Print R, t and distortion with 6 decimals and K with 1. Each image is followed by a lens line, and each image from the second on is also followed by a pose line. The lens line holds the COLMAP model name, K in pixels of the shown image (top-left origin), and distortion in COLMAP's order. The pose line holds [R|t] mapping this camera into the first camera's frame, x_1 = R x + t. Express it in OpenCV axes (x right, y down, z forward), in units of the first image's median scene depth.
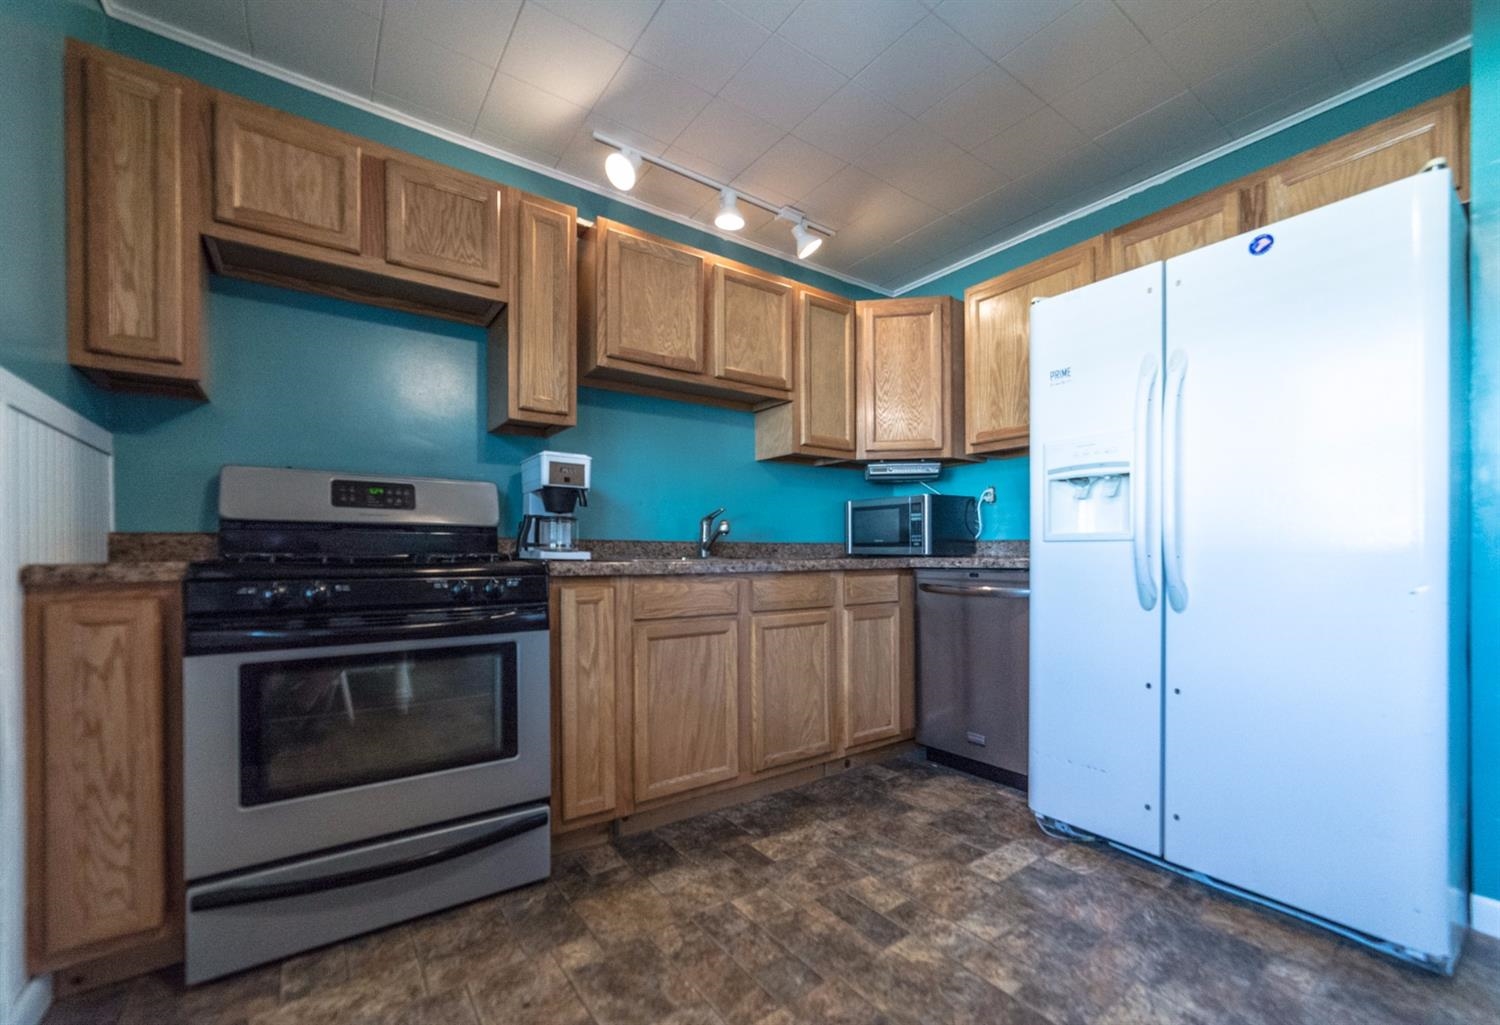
lens RADIAL K [[615.4, 0, 747.9], [0, 615.4, 550.1], [0, 0, 1]] dist [-0.000489, 0.000324]
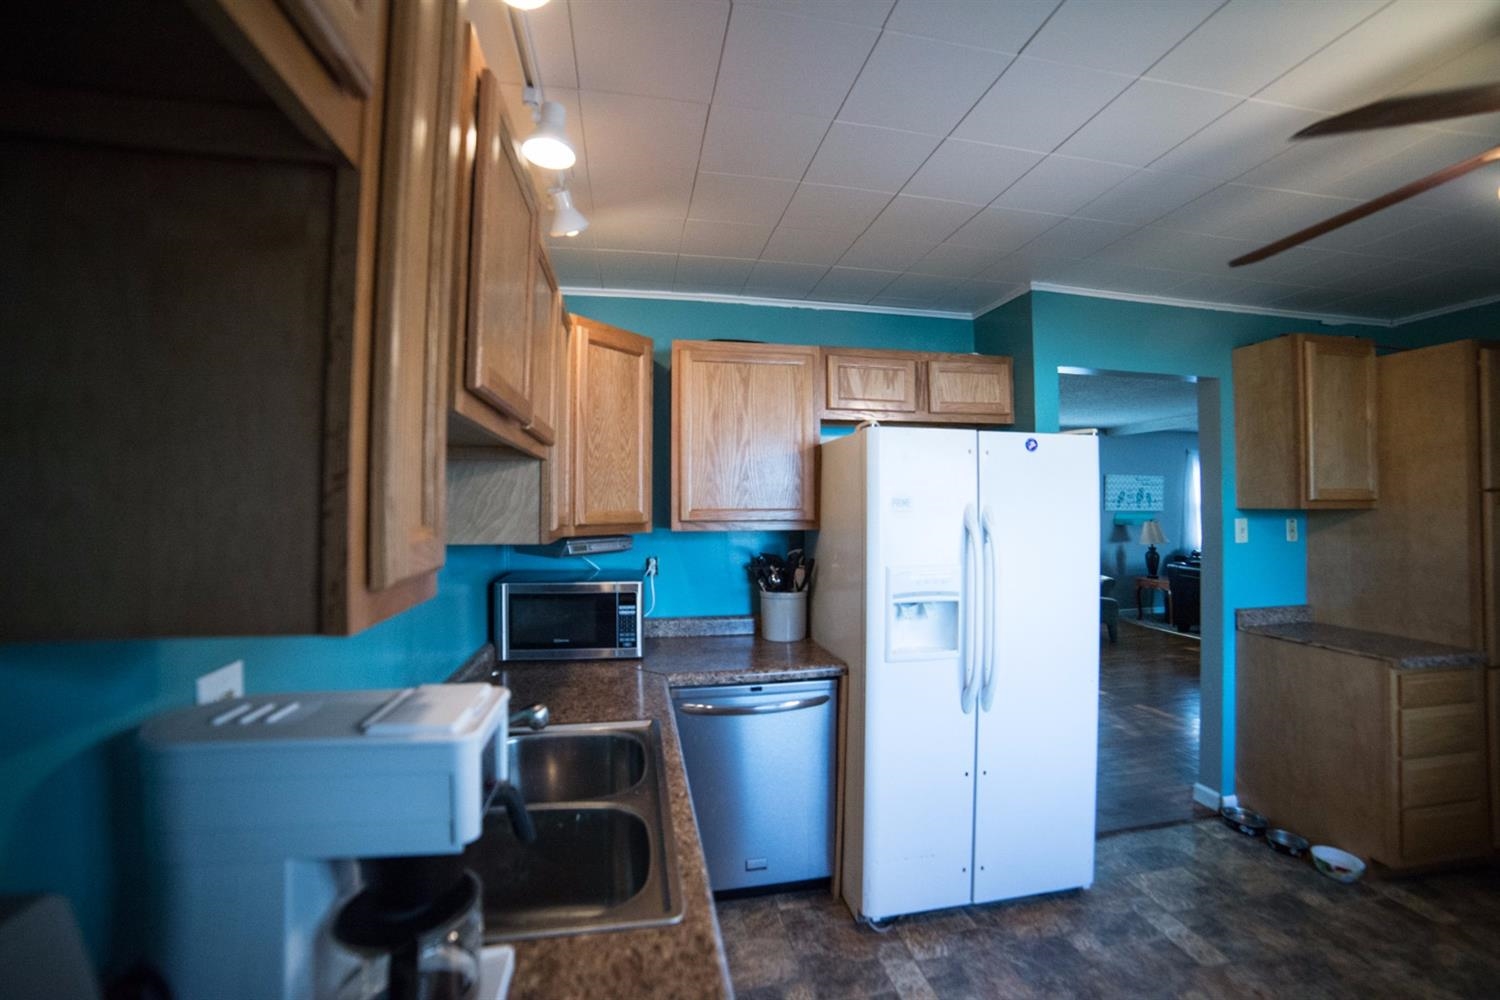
lens RADIAL K [[619.4, 0, 749.9], [0, 619.4, 494.3], [0, 0, 1]] dist [-0.103773, 0.036506]
pose [[0.423023, 0.018550, 0.905929, -0.558283], [-0.003914, 0.999819, -0.018645, -0.281108], [-0.906110, 0.004341, 0.423019, 0.792204]]
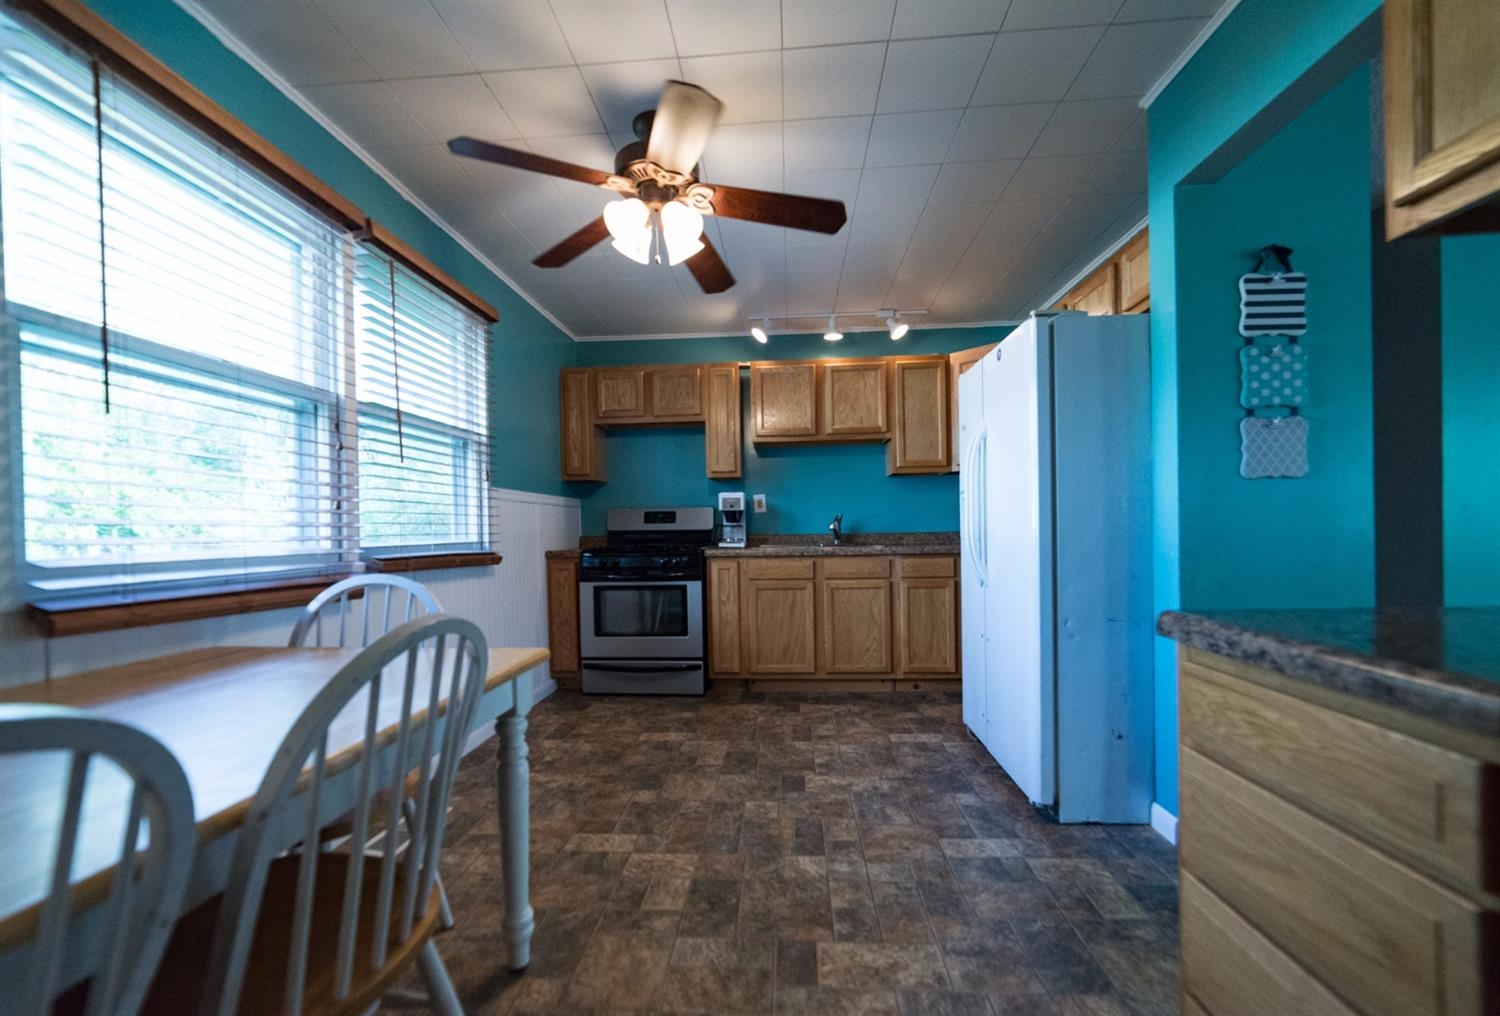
lens RADIAL K [[600.5, 0, 749.5], [0, 600.5, 531.1], [0, 0, 1]] dist [0.000347, 0.000013]
pose [[0.767430, -0.005590, -0.641108, 1.042224], [0.017024, 0.999787, 0.011661, -0.060830], [0.640906, -0.019864, 0.767362, -0.459547]]
